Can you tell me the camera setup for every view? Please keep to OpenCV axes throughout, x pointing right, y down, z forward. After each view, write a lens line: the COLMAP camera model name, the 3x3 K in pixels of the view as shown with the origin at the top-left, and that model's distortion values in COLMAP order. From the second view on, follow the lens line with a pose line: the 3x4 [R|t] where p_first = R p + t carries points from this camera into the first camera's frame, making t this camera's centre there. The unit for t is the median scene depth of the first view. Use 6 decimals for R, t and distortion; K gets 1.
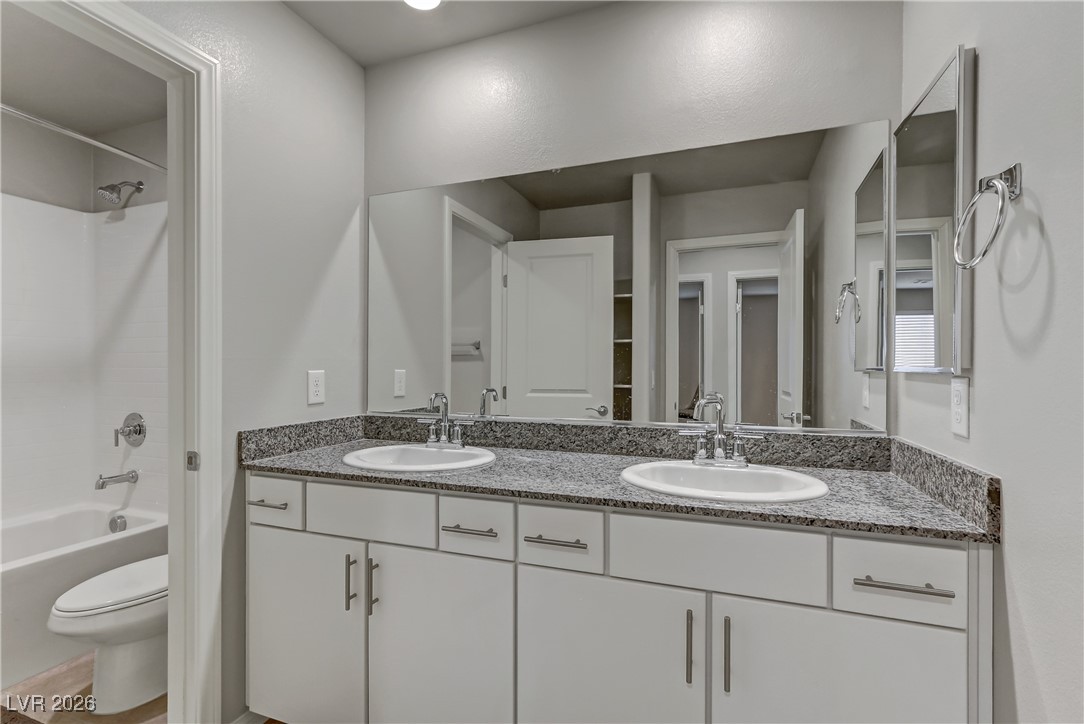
lens RADIAL K [[499.4, 0, 547.4], [0, 499.4, 366.5], [0, 0, 1]] dist [0.000091, 0.005340]
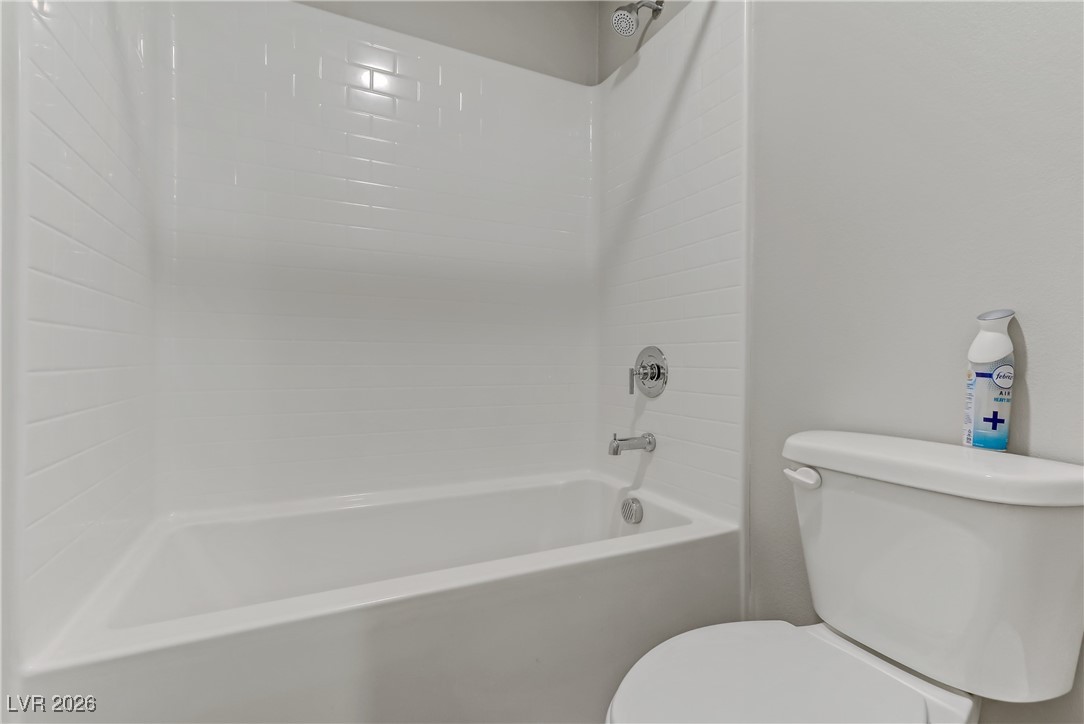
lens RADIAL K [[499.4, 0, 539.0], [0, 499.4, 358.7], [0, 0, 1]] dist [0.000091, 0.005340]
pose [[0.720678, 0.006385, -0.693240, -0.474204], [-0.004997, 0.999979, 0.004016, 0.106892], [0.693252, 0.000570, 0.720695, 0.421894]]
